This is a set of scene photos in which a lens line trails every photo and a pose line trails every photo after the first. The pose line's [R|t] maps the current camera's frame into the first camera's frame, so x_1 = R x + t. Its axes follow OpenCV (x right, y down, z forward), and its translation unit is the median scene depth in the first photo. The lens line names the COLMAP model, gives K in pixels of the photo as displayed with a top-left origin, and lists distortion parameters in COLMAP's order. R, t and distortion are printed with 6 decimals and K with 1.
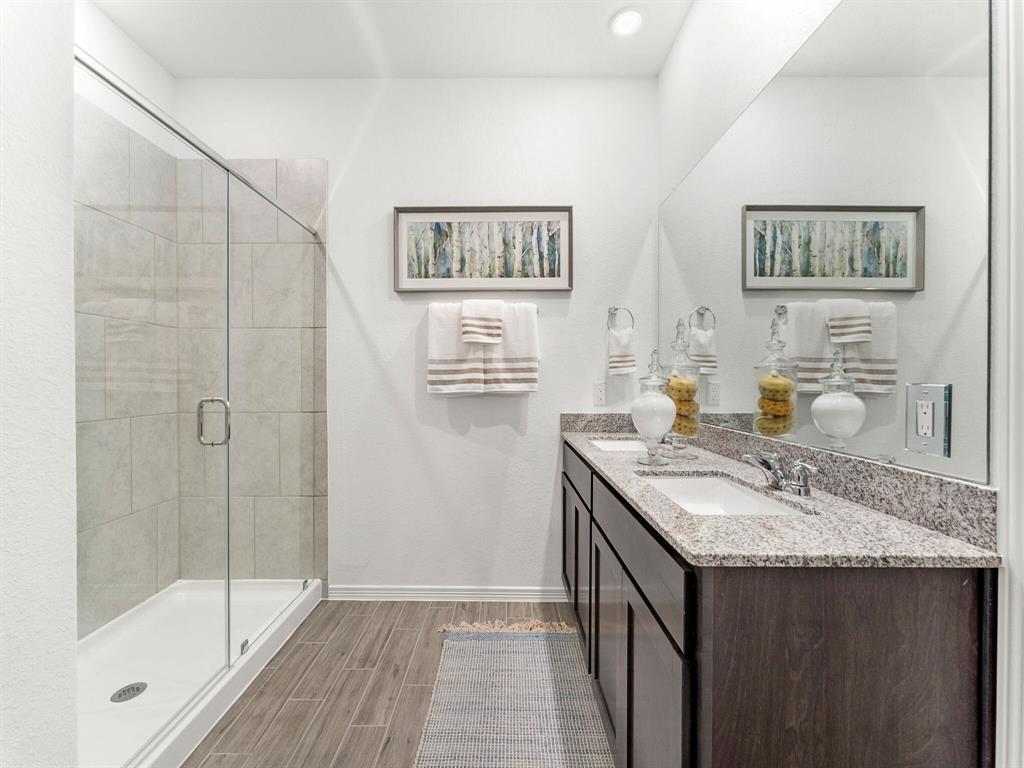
lens RADIAL K [[410.7, 0, 505.5], [0, 410.7, 387.4], [0, 0, 1]] dist [0.001197, 0.000294]
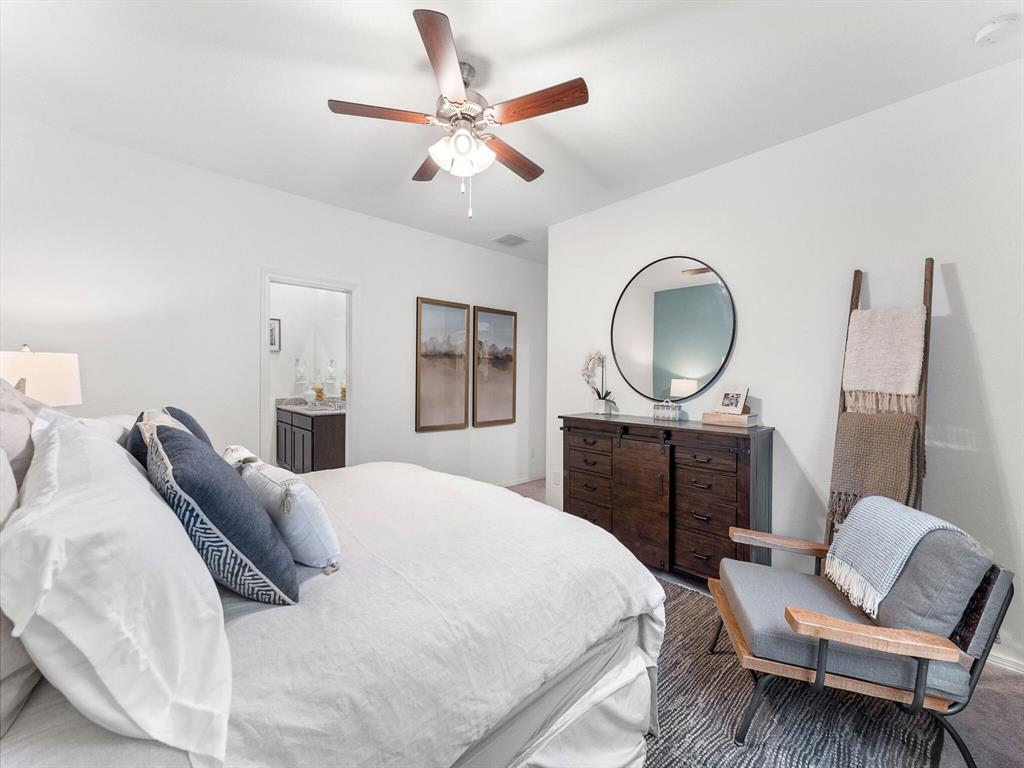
lens RADIAL K [[410.7, 0, 505.5], [0, 410.7, 387.4], [0, 0, 1]] dist [0.001197, 0.000294]
pose [[0.741596, -0.007882, 0.670800, -0.538882], [0.000126, 0.999933, 0.011610, -0.035979], [-0.670846, -0.008525, 0.741547, -1.928608]]
